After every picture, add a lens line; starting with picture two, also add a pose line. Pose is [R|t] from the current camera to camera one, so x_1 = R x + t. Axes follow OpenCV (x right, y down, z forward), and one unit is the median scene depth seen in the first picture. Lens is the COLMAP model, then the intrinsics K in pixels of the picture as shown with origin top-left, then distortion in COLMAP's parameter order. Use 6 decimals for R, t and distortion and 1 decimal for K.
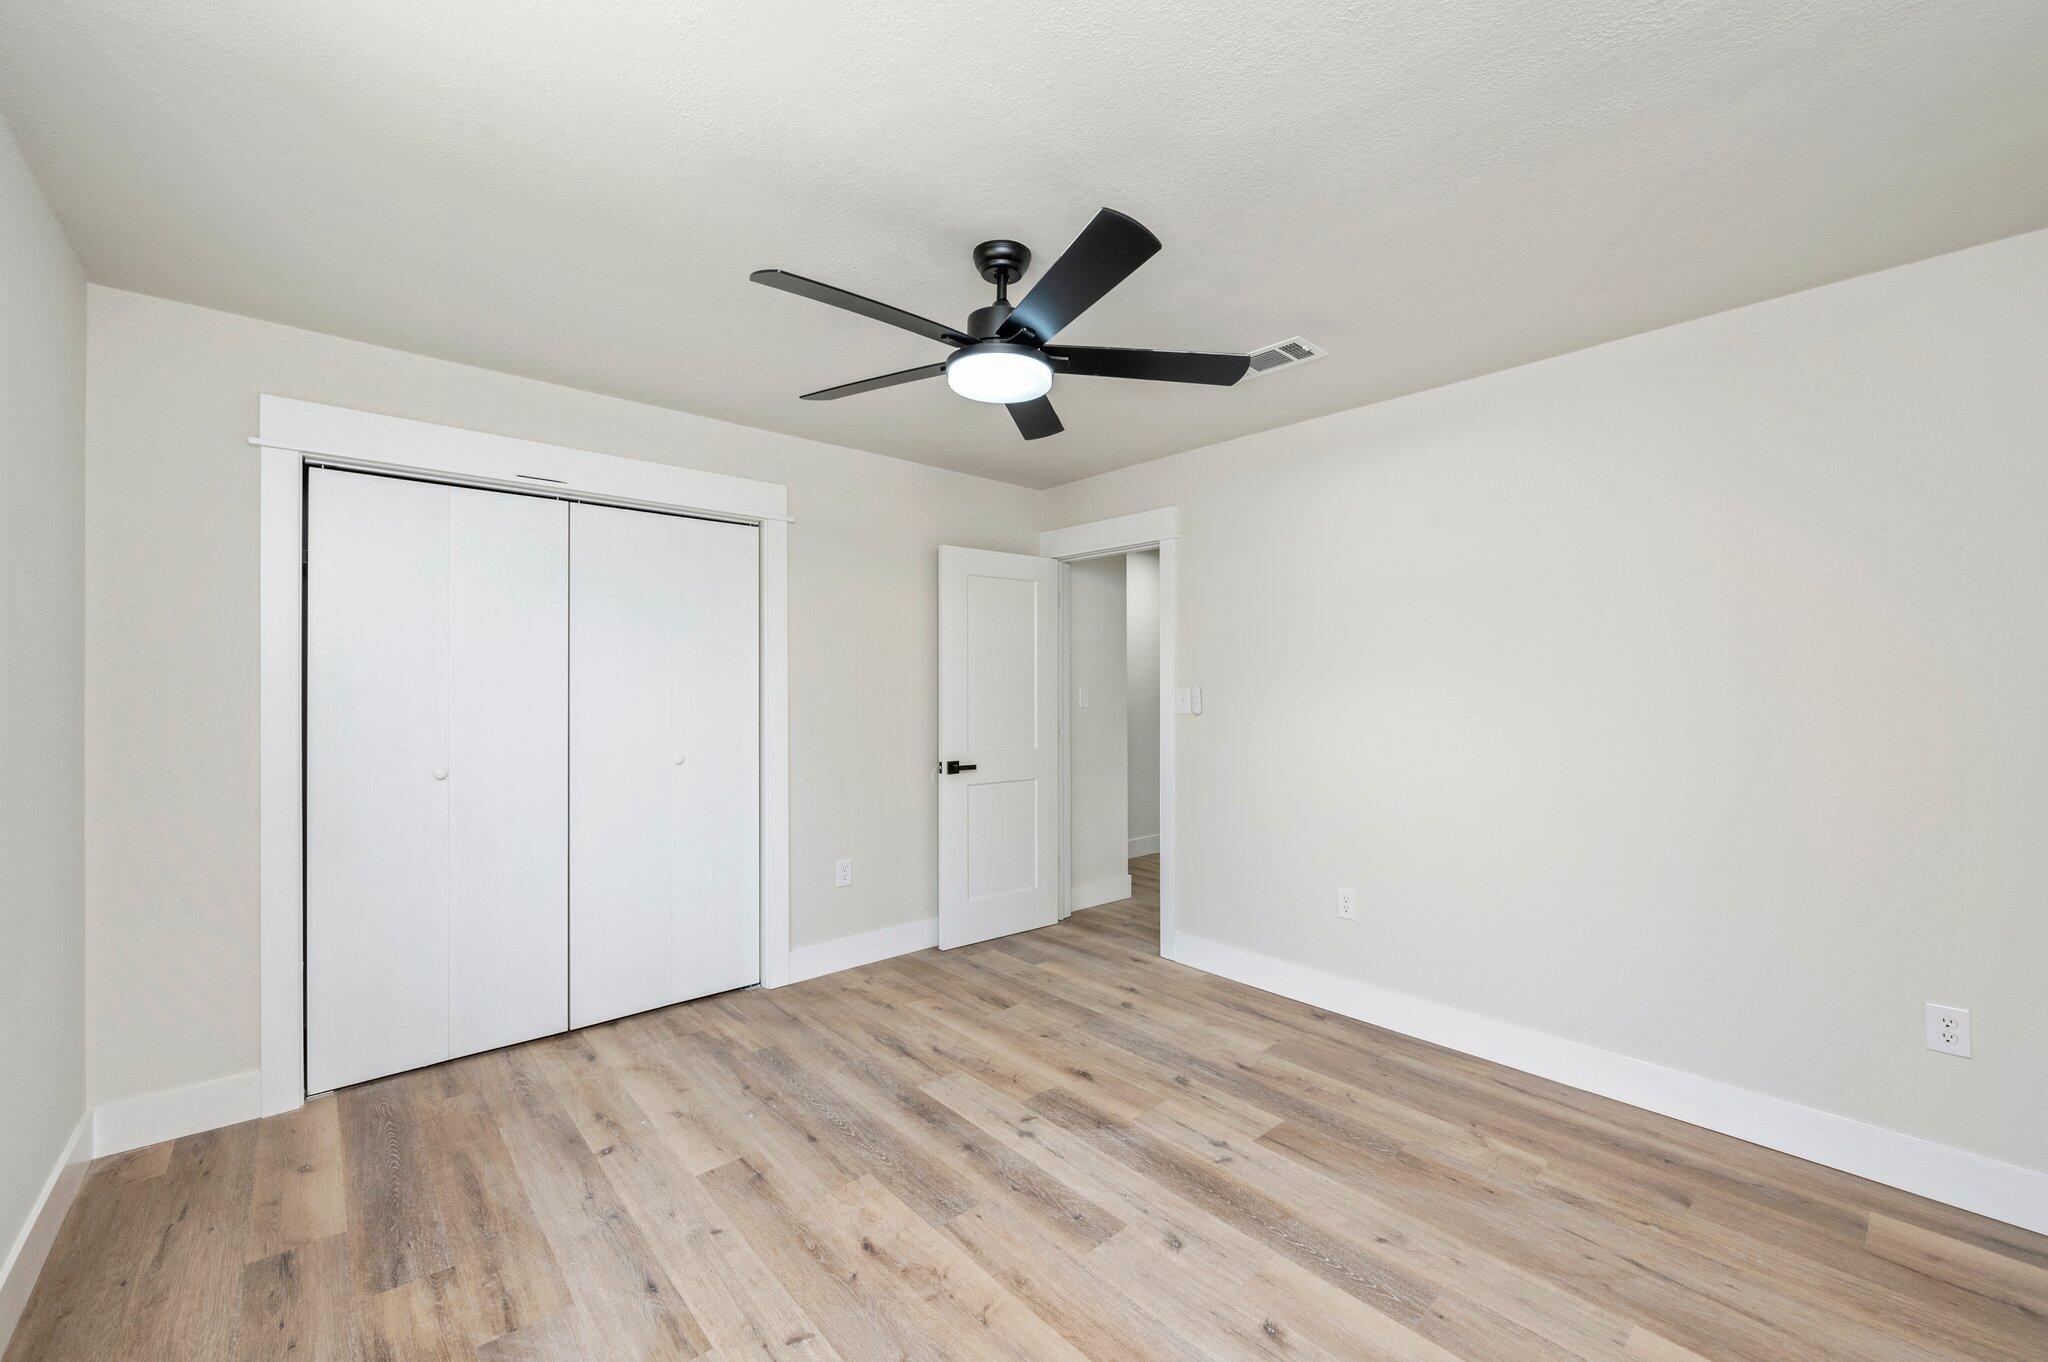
lens RADIAL K [[813.5, 0, 1024.0], [0, 813.5, 681.0], [0, 0, 1]] dist [-0.002600, -0.000210]
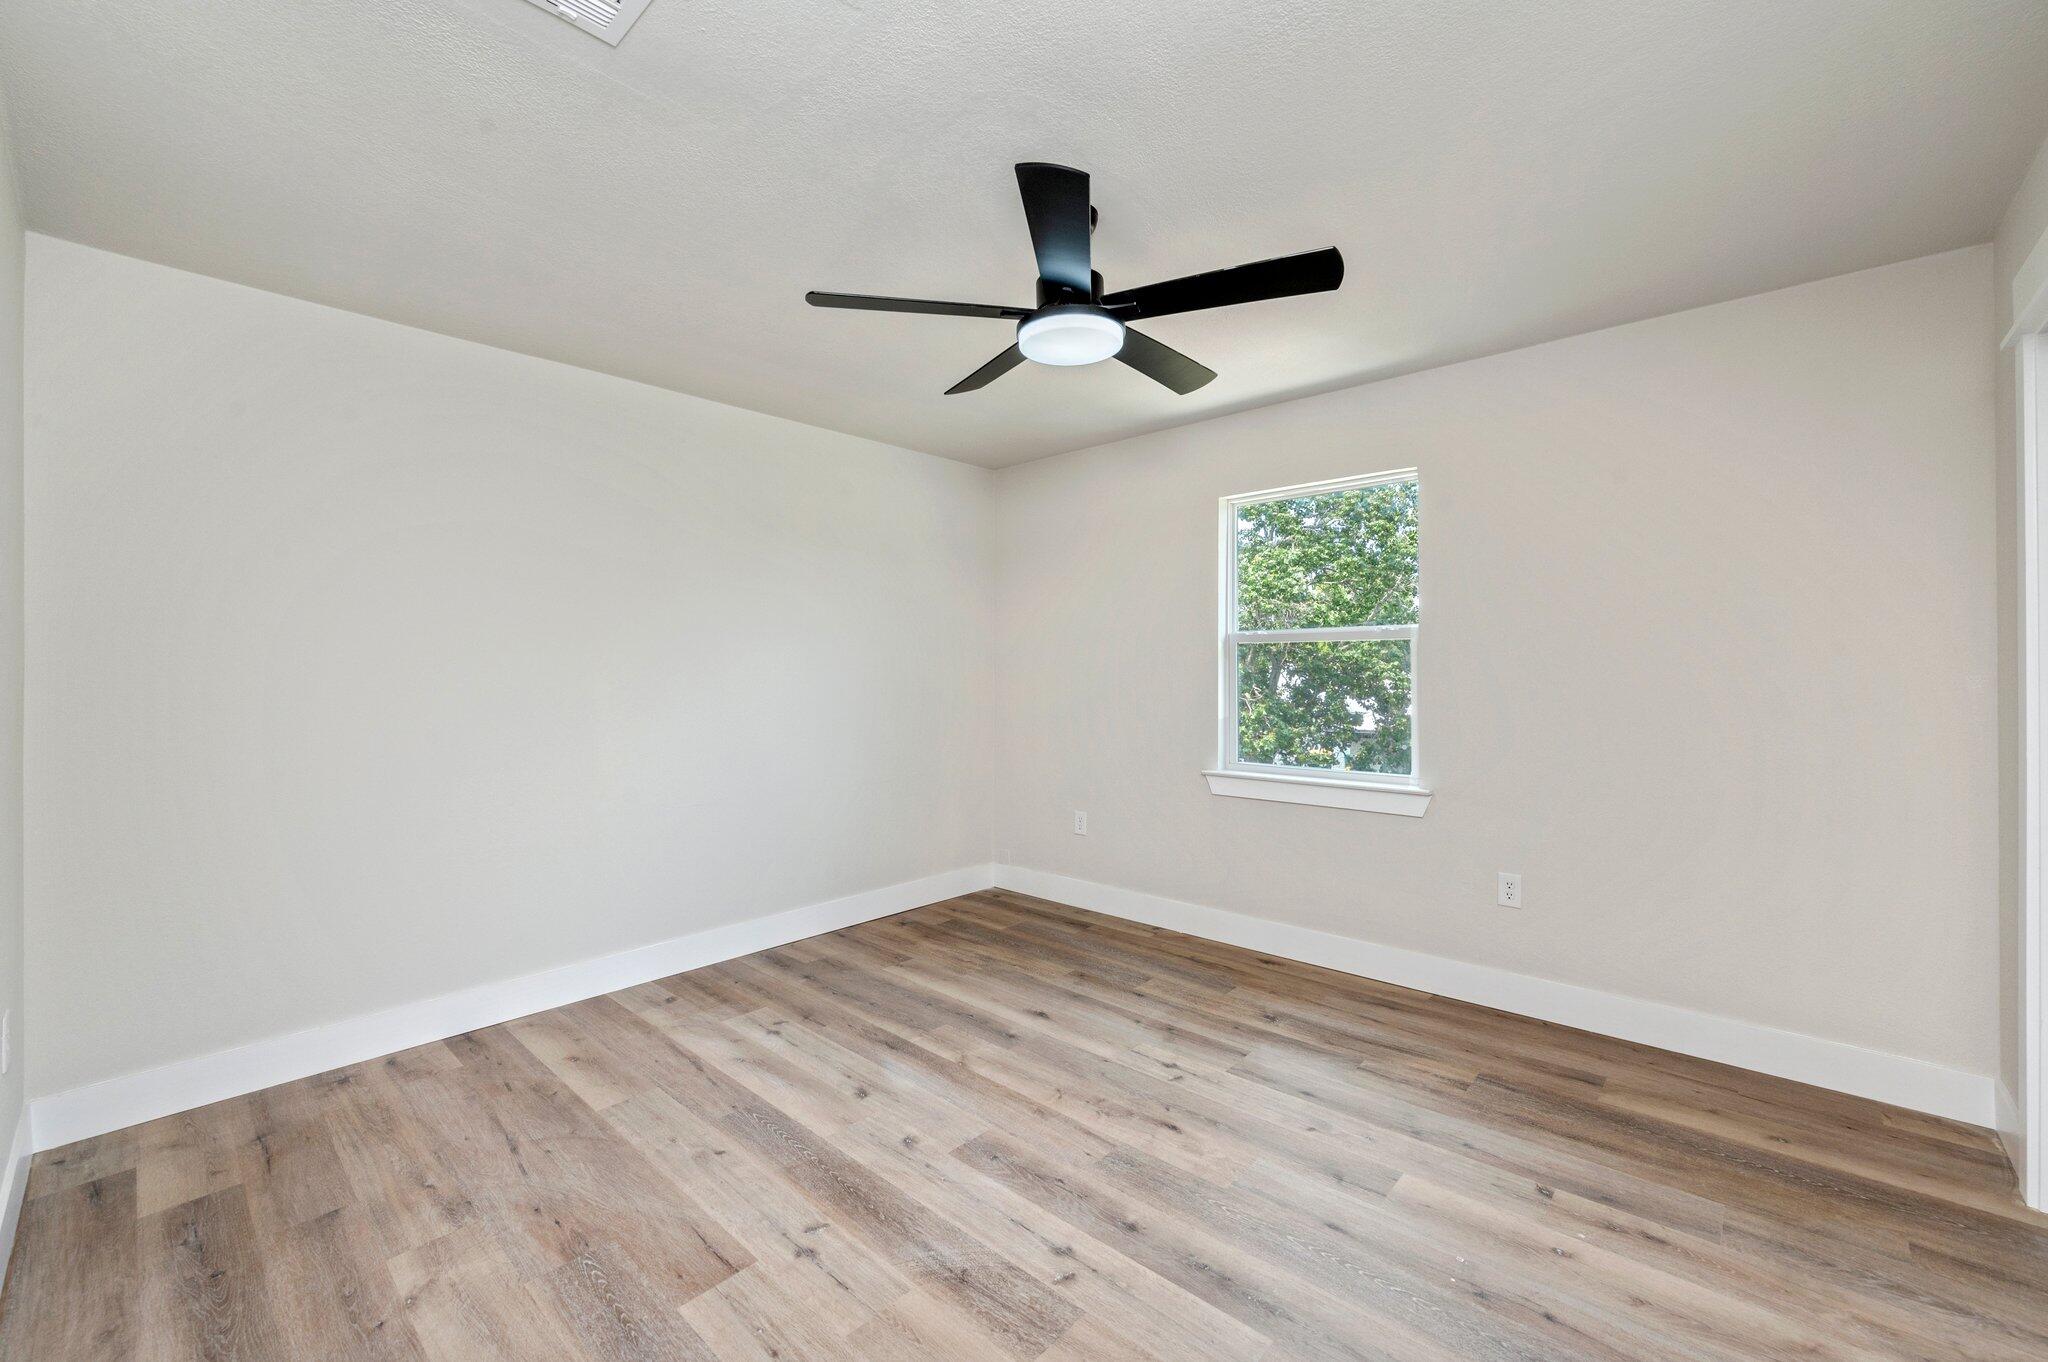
lens RADIAL K [[839.0, 0, 1032.9], [0, 839.0, 646.7], [0, 0, 1]] dist [-0.002463, -0.000224]
pose [[-0.994339, 0.000197, -0.106258, 0.123684], [0.003947, 0.999377, -0.035078, 0.037841], [0.106185, -0.035298, -0.993720, 1.979016]]
